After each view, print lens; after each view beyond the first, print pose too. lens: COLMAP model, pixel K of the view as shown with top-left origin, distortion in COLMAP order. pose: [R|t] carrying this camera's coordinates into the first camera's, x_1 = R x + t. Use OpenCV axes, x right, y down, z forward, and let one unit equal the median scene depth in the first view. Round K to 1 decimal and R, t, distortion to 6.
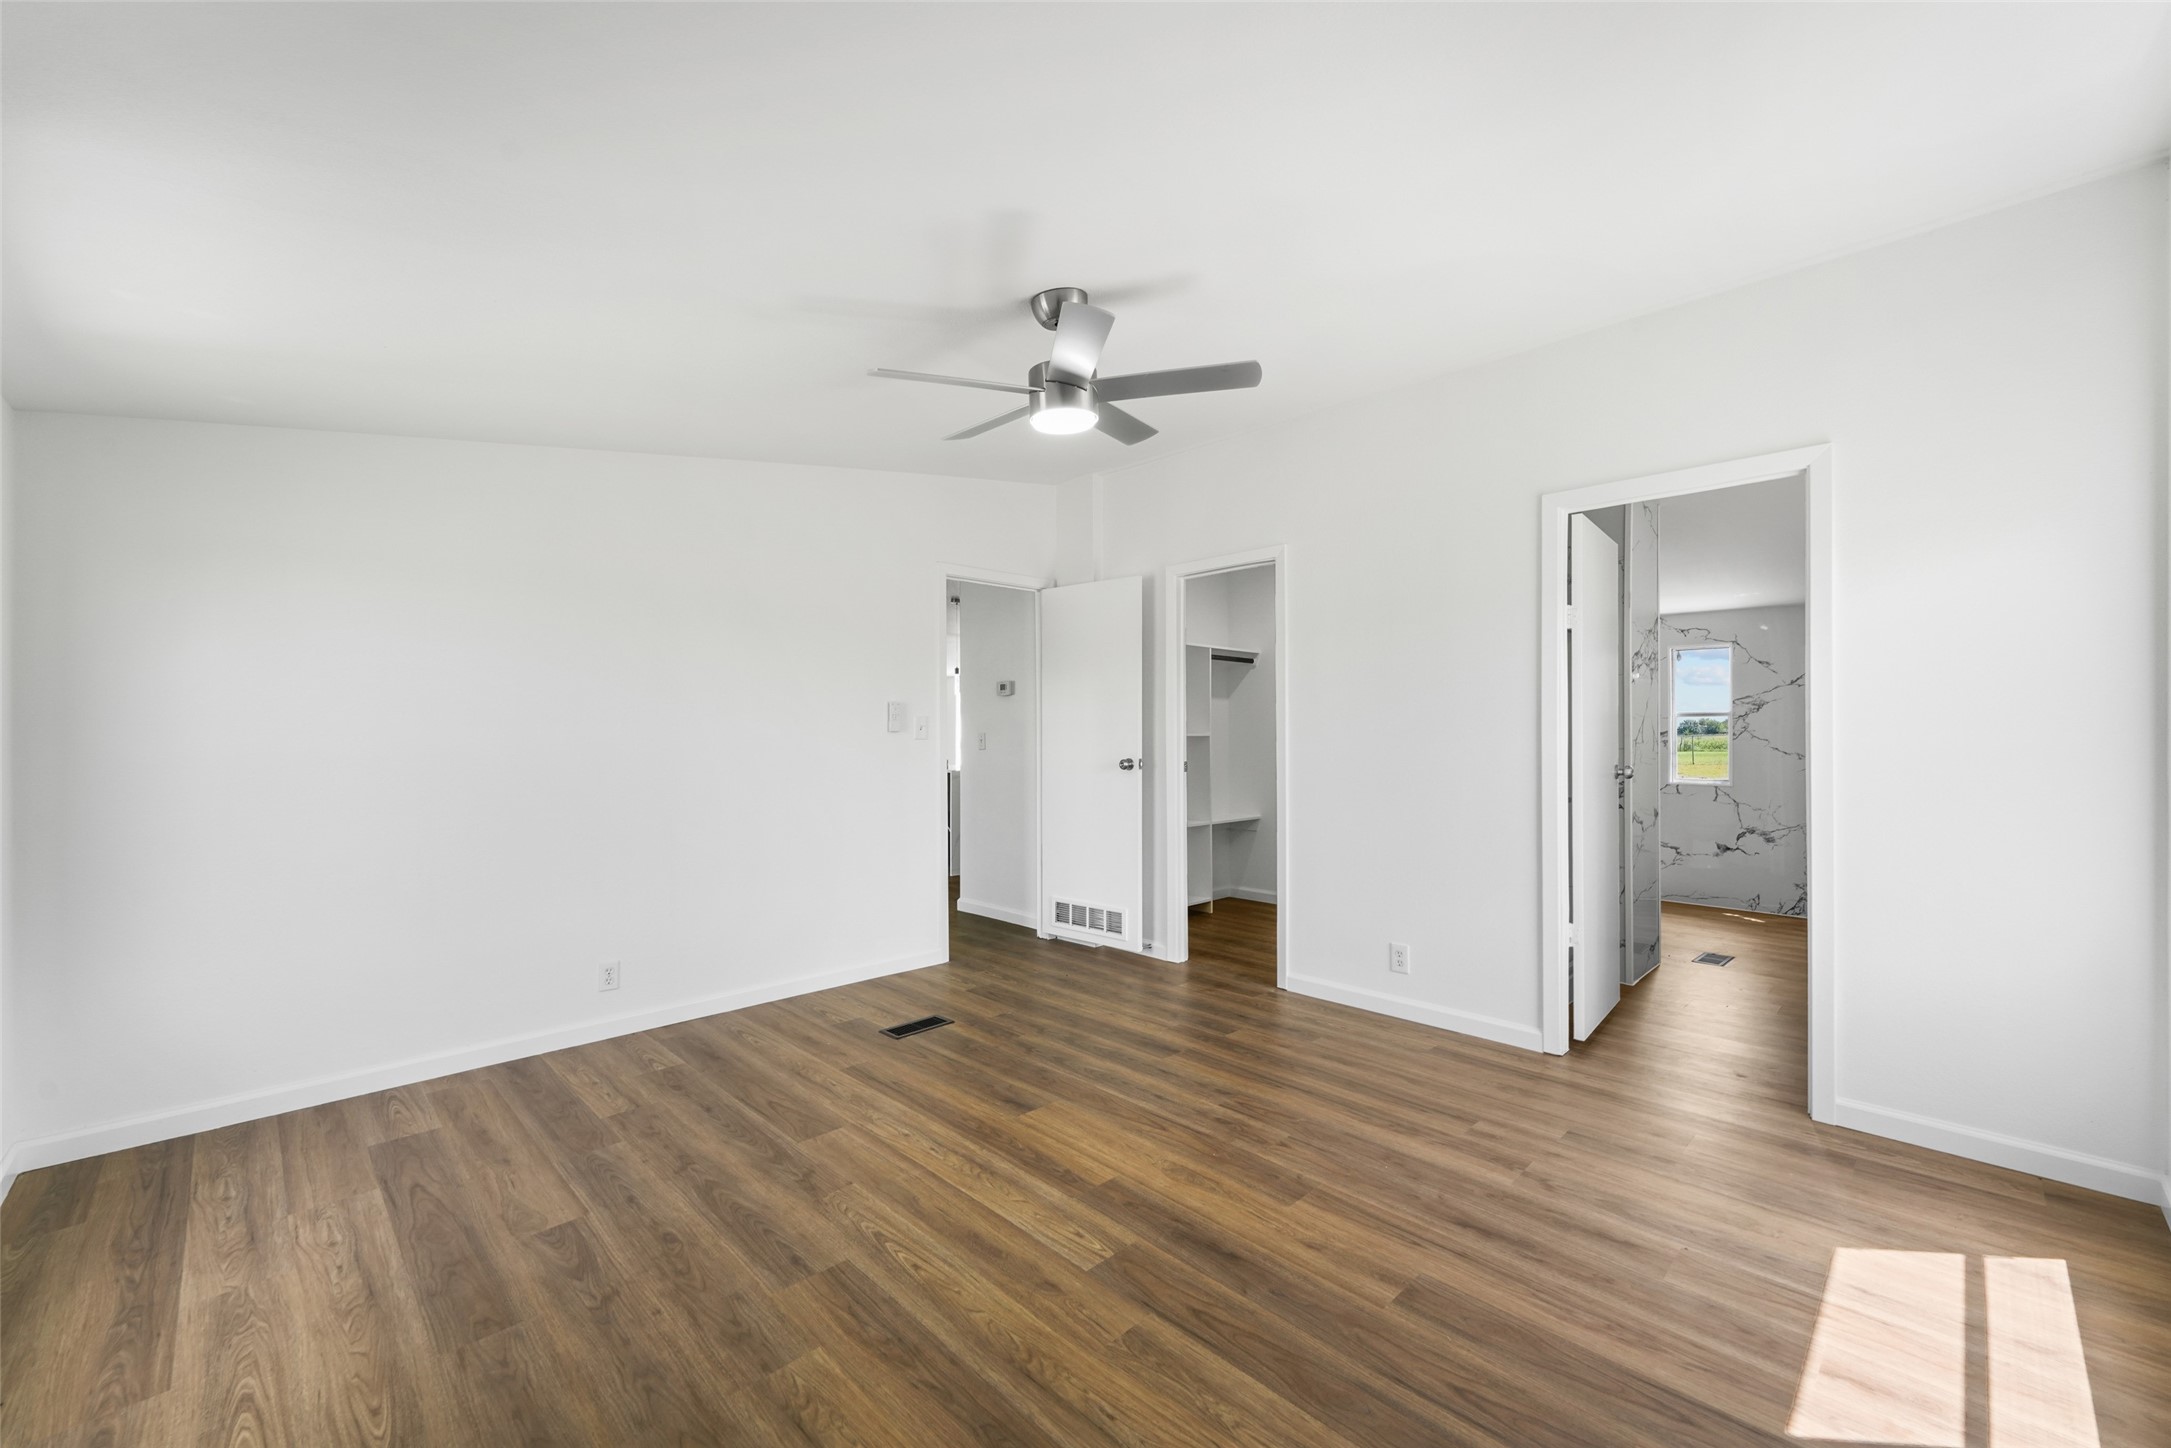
lens RADIAL K [[861.3, 0, 1082.2], [0, 861.3, 733.9], [0, 0, 1]] dist [0.009319, -0.001062]
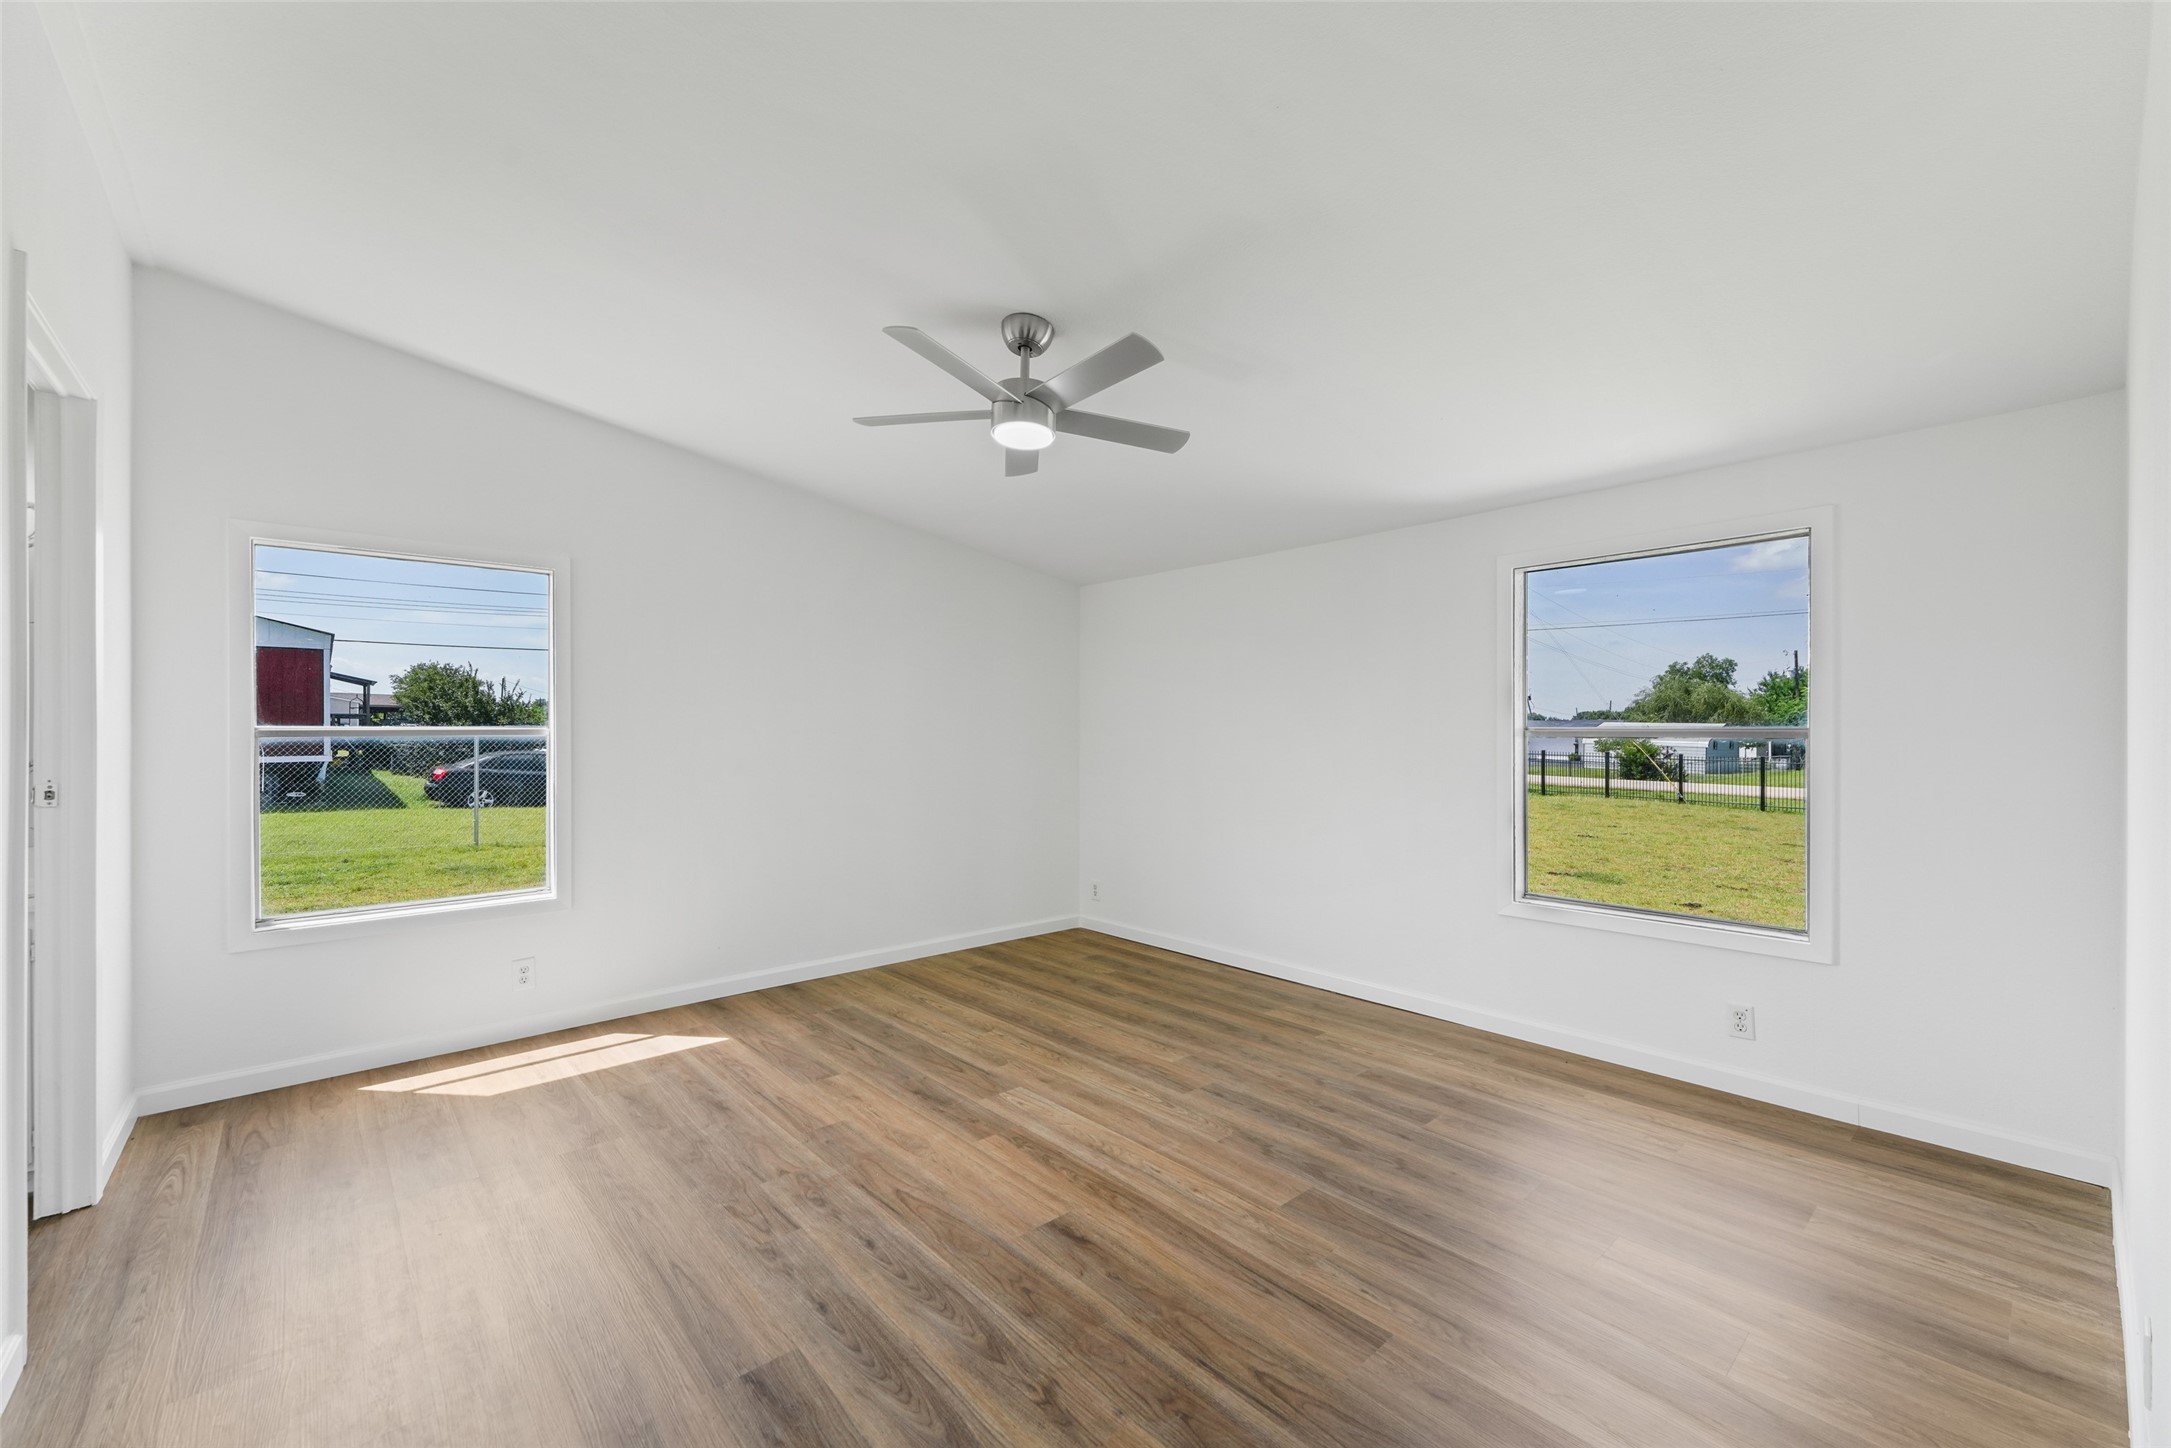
lens RADIAL K [[861.3, 0, 1075.7], [0, 861.3, 713.5], [0, 0, 1]] dist [0.009319, -0.001062]
pose [[-0.998617, 0.004235, 0.052403, -0.149180], [0.003056, 0.999741, -0.022560, 0.003185], [-0.052485, -0.022368, -0.998371, 2.158010]]
